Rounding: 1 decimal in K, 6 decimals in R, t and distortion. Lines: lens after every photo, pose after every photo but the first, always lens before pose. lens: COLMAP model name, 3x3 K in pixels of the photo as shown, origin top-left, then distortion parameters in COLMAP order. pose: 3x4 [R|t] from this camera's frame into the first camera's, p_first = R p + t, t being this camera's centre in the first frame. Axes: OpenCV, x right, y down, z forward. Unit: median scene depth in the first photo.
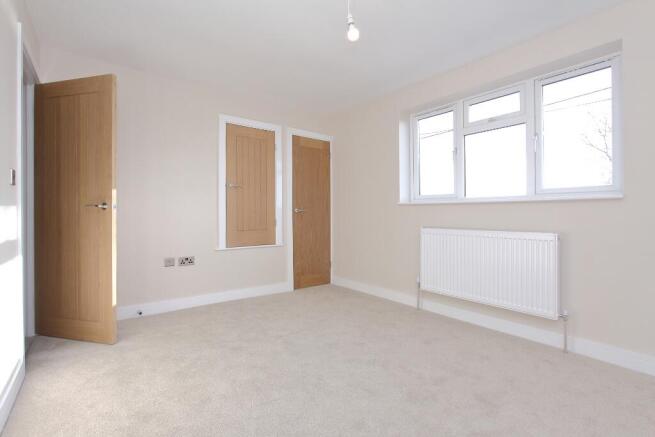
lens RADIAL K [[316.0, 0, 327.5], [0, 316.0, 218.5], [0, 0, 1]] dist [-0.002325, -0.000246]
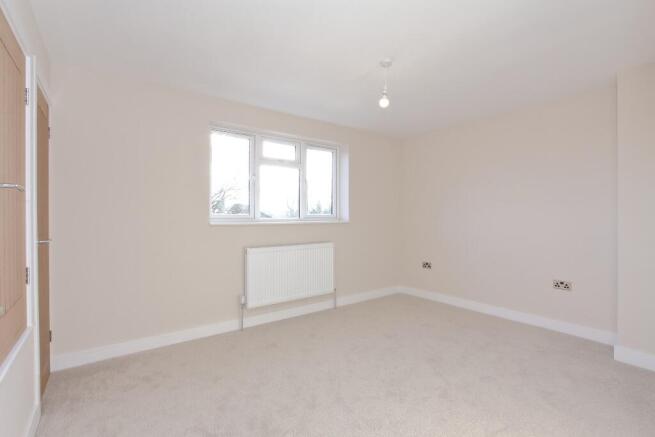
lens RADIAL K [[310.1, 0, 326.7], [0, 310.1, 209.2], [0, 0, 1]] dist [-0.000922, -0.000084]
pose [[0.023149, -0.003423, 0.999726, -0.817632], [-0.001222, 0.999993, 0.003452, -0.116759], [-0.999731, -0.001302, 0.023145, 0.847284]]
